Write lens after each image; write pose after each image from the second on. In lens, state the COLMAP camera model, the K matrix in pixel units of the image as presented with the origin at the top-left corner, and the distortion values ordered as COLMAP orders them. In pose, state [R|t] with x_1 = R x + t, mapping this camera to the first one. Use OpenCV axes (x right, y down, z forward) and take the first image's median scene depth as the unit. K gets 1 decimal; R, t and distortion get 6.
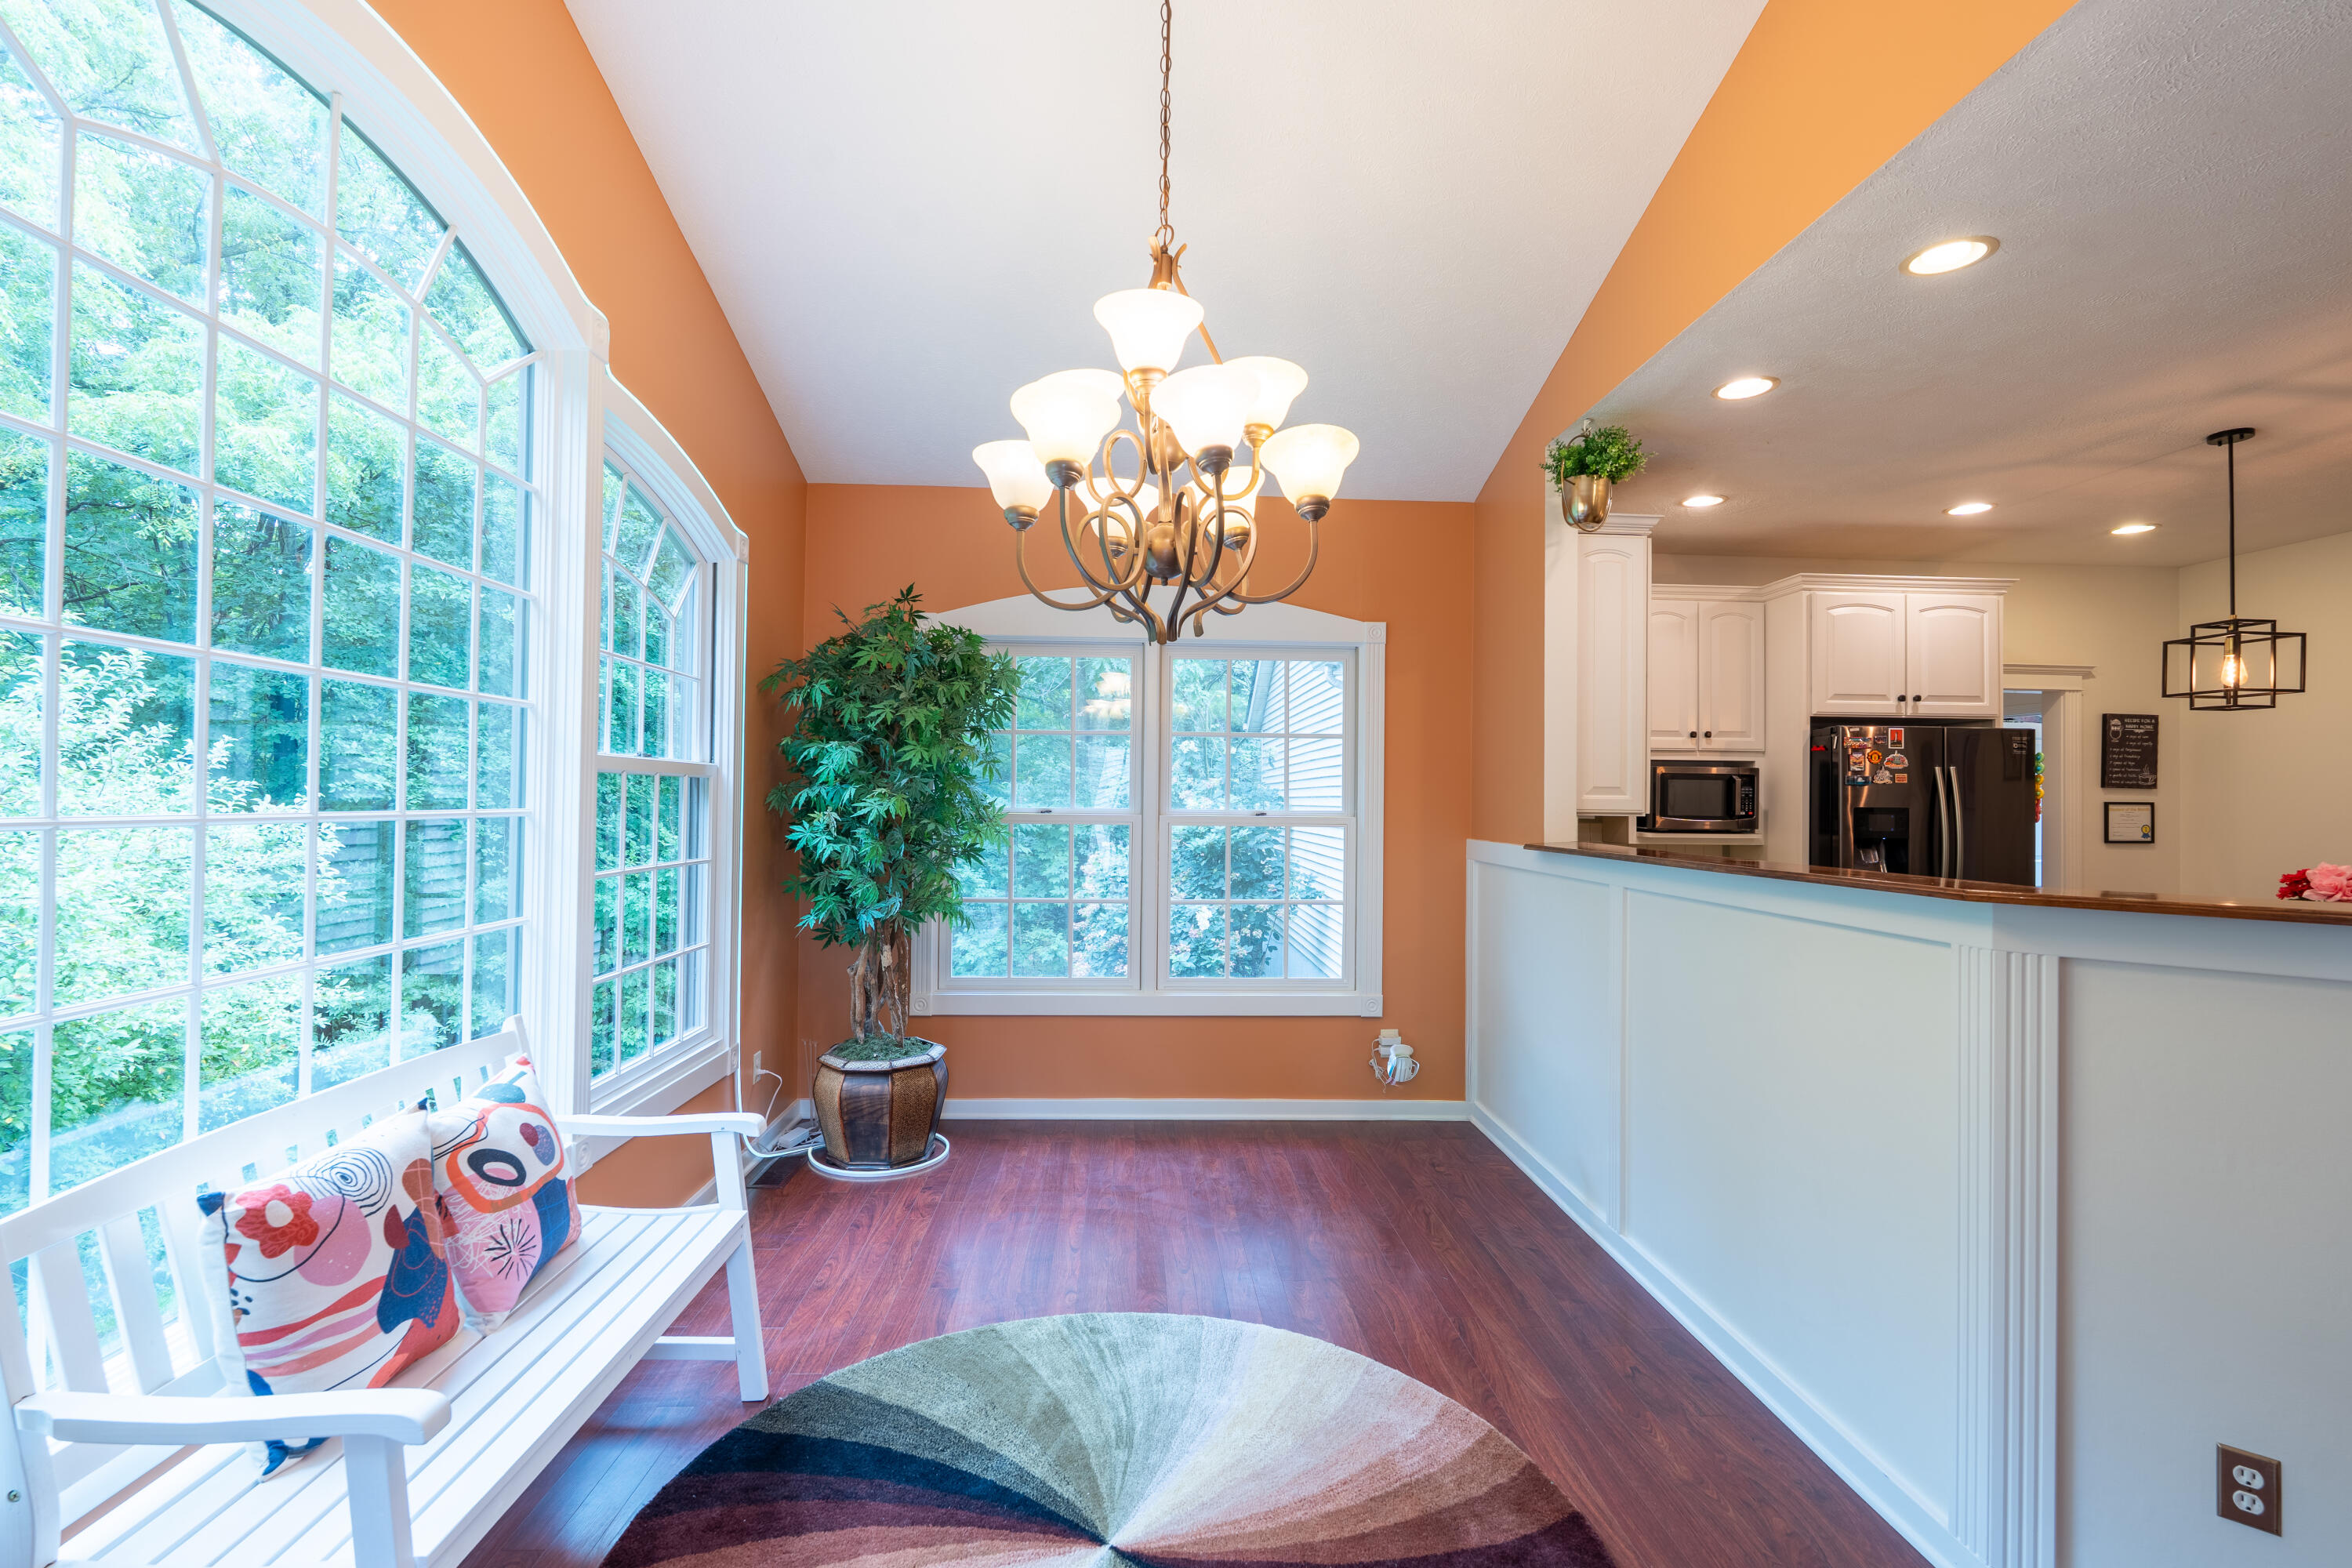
lens RADIAL K [[1023.3, 0, 1161.4], [0, 1023.3, 791.2], [0, 0, 1]] dist [-0.005228, 0.001181]
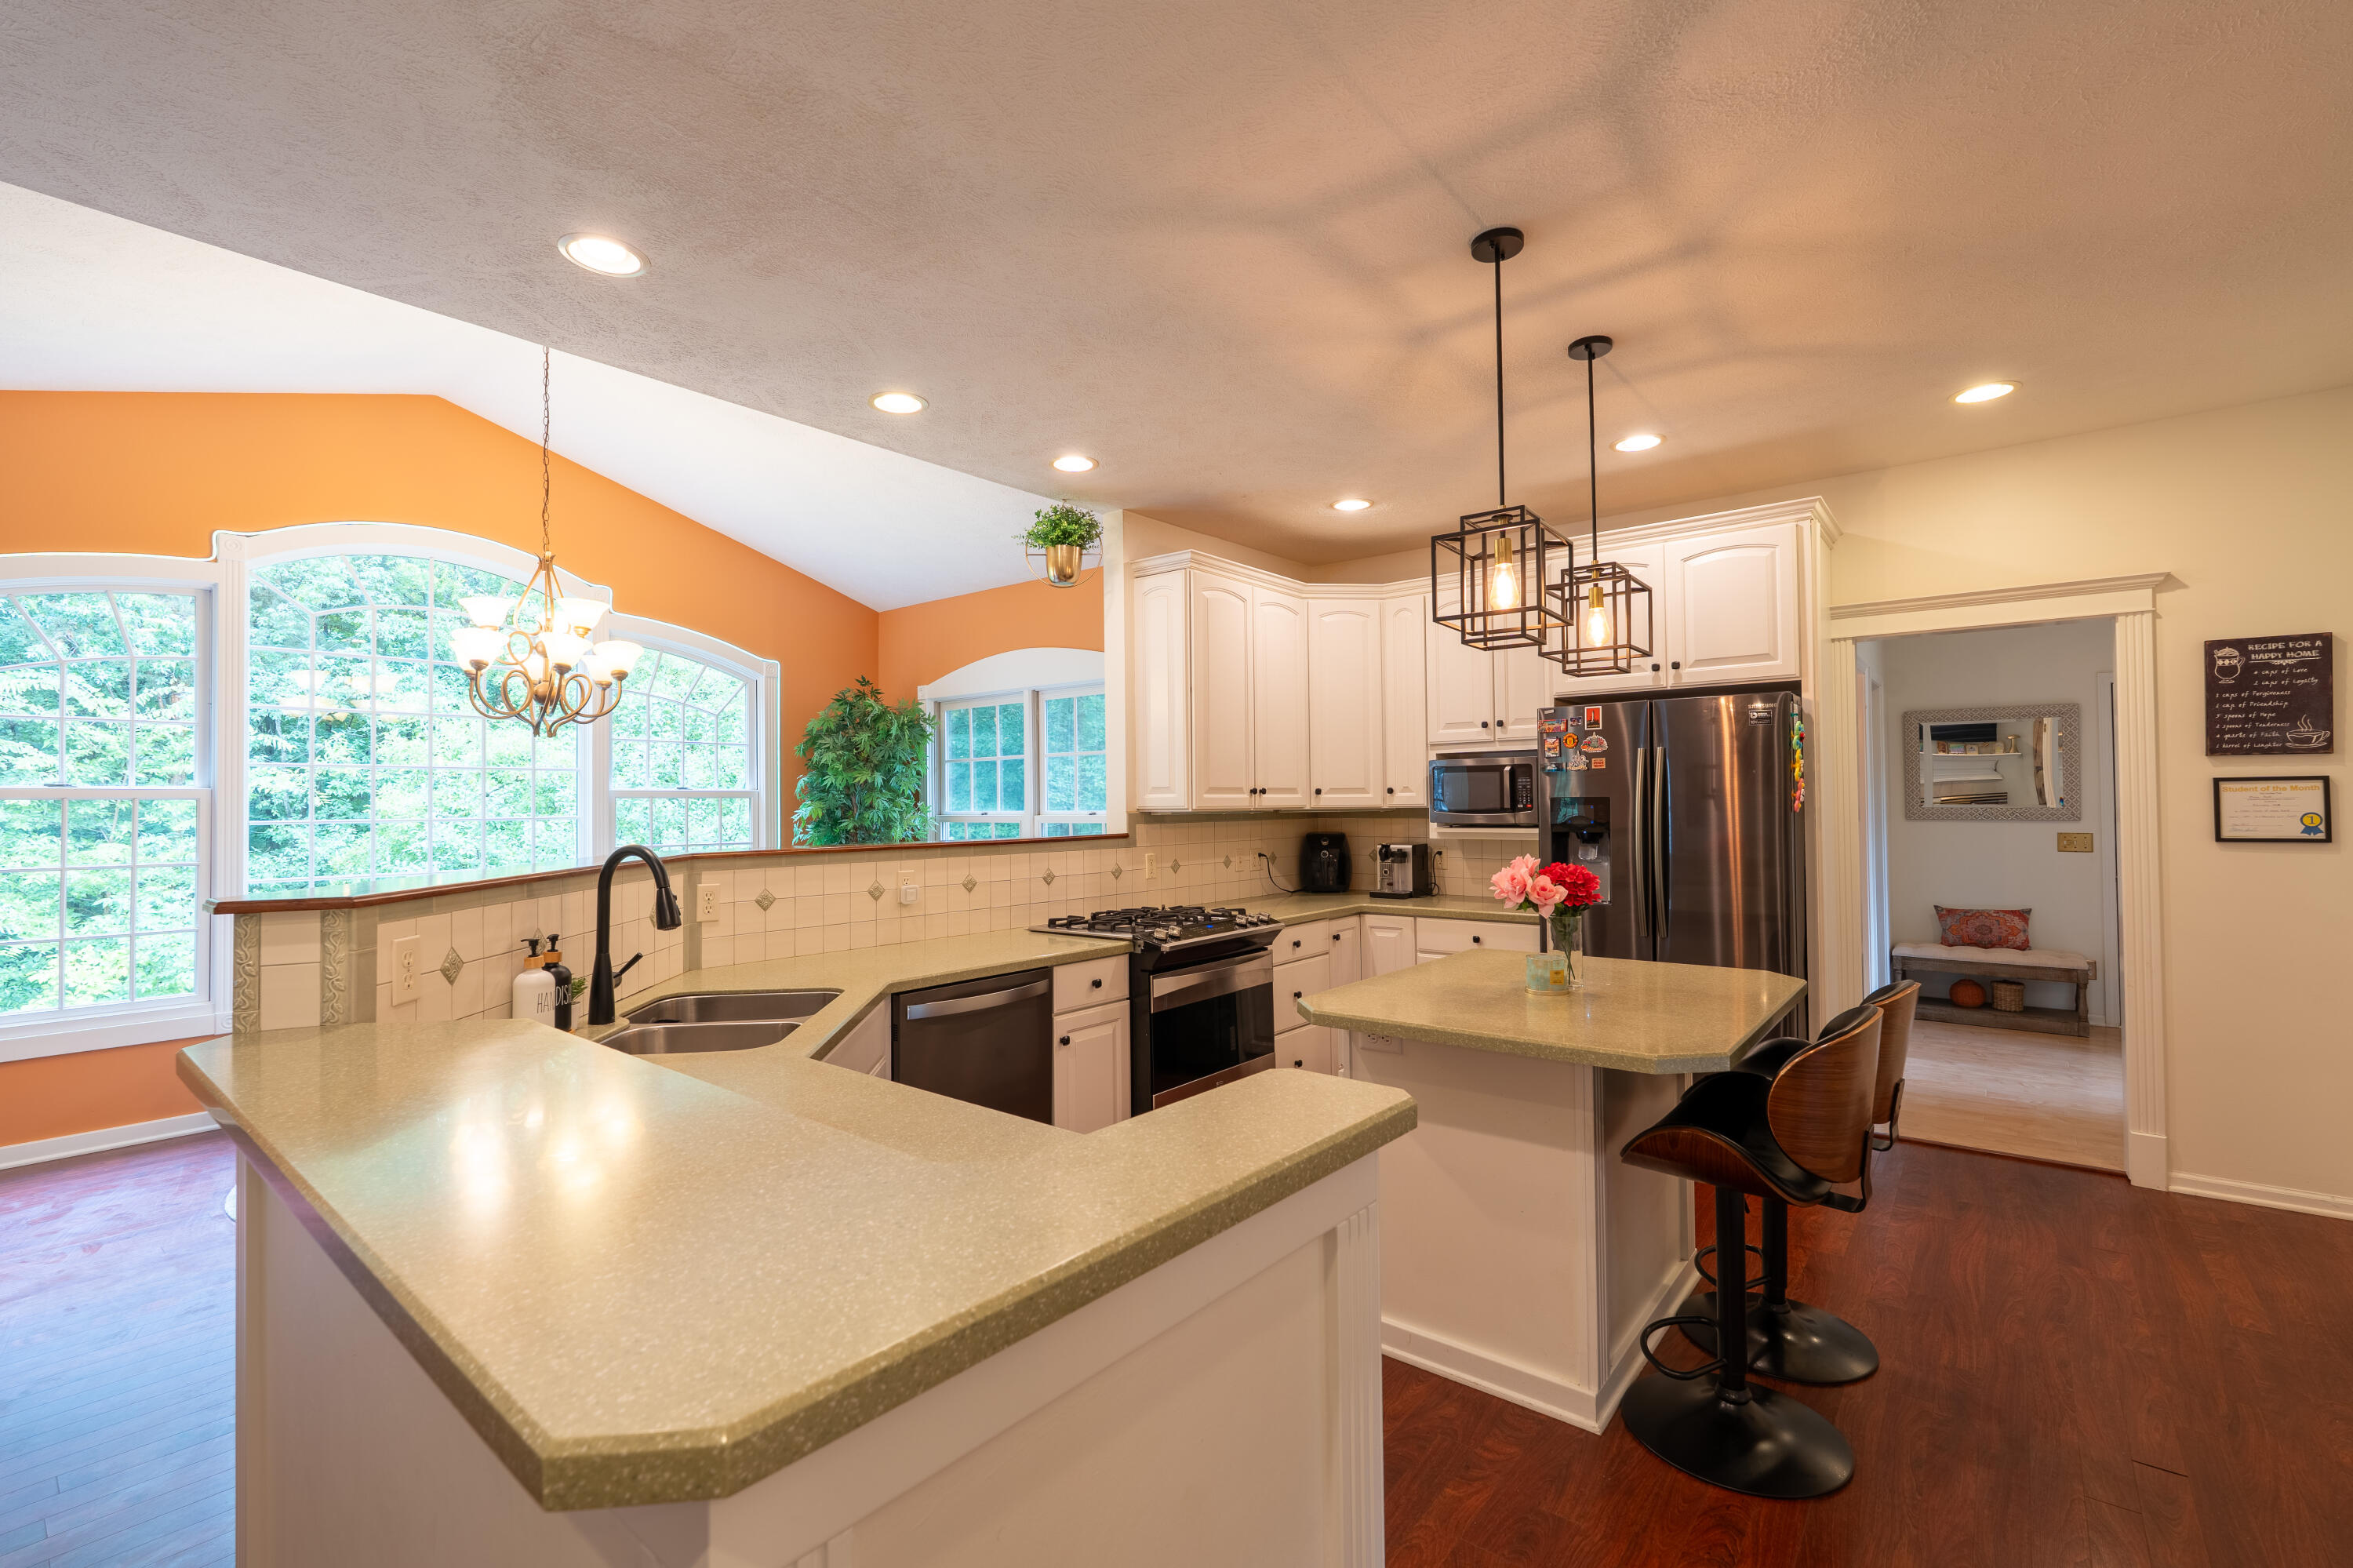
lens RADIAL K [[1023.8, 0, 1172.3], [0, 1023.8, 786.9], [0, 0, 1]] dist [-0.005228, 0.001181]
pose [[0.751663, -0.029664, -0.658880, 0.932051], [0.024435, 0.999555, -0.017125, 0.012333], [0.659095, -0.003228, 0.752053, 0.090503]]
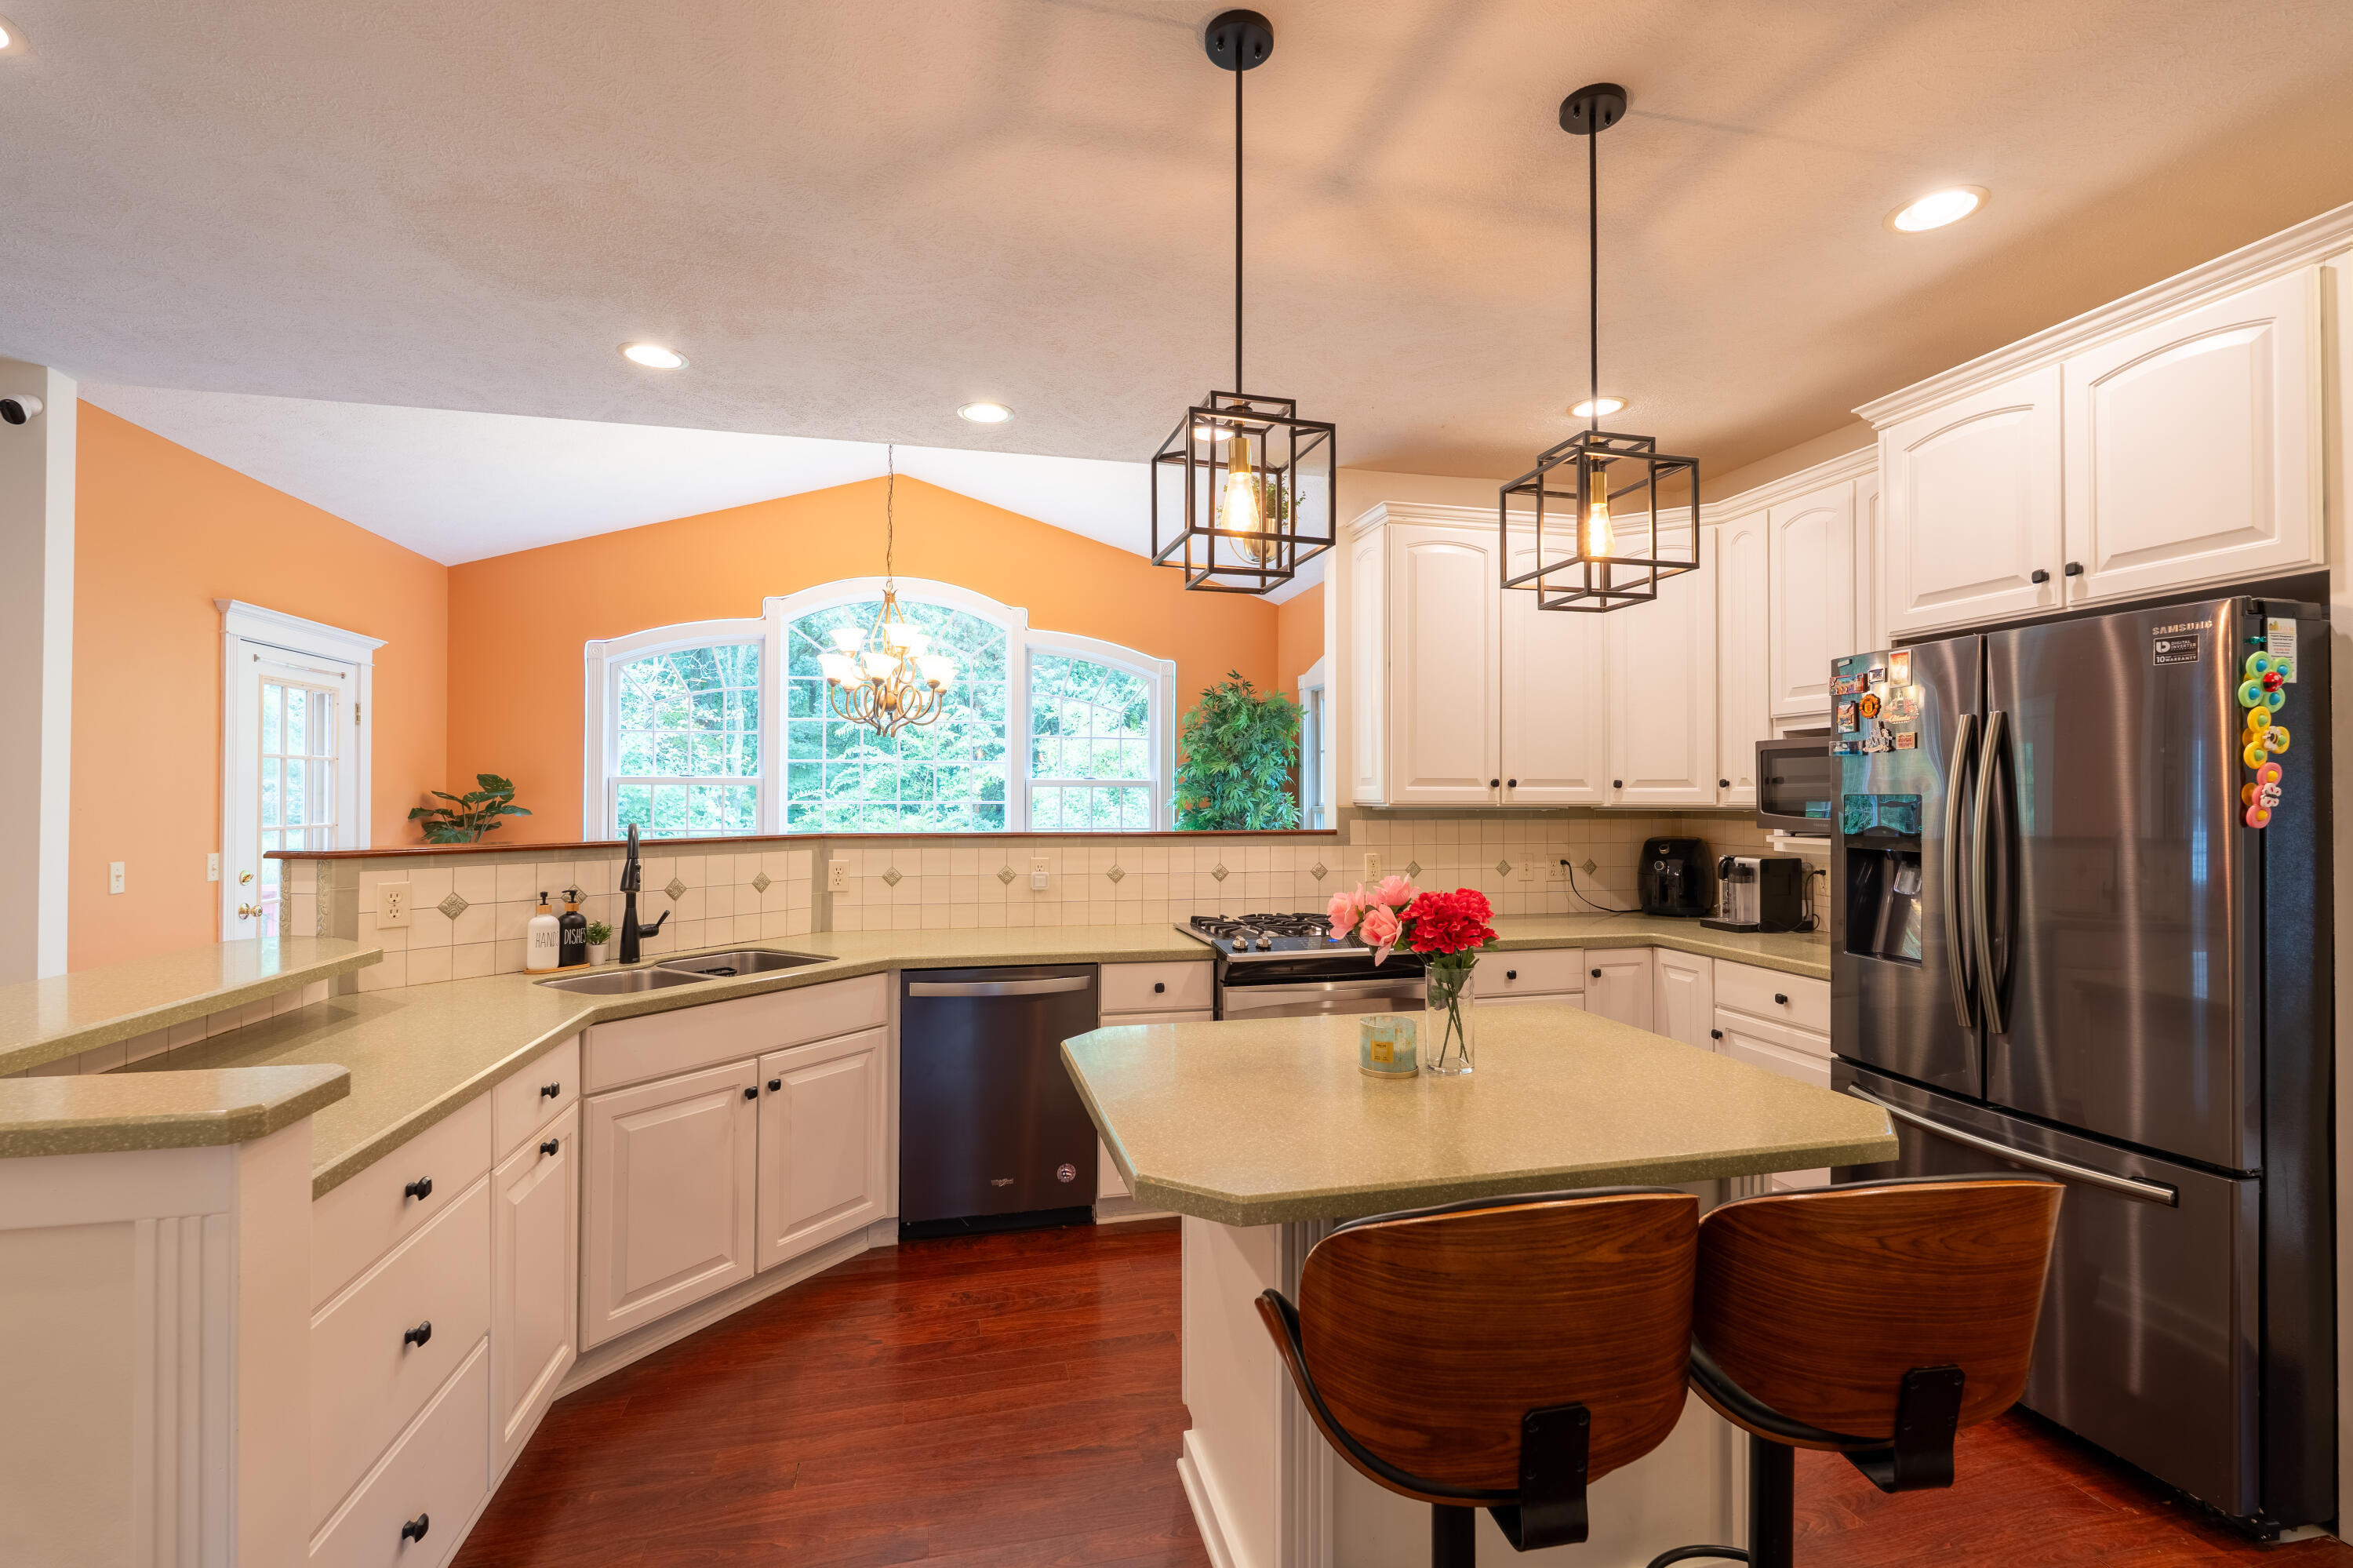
lens RADIAL K [[1023.8, 0, 1179.9], [0, 1023.8, 784.0], [0, 0, 1]] dist [-0.005228, 0.001181]
pose [[0.200122, -0.022902, -0.979503, 1.073920], [0.008298, 0.999731, -0.021680, 0.017326], [0.979736, -0.003790, 0.200258, 0.461699]]
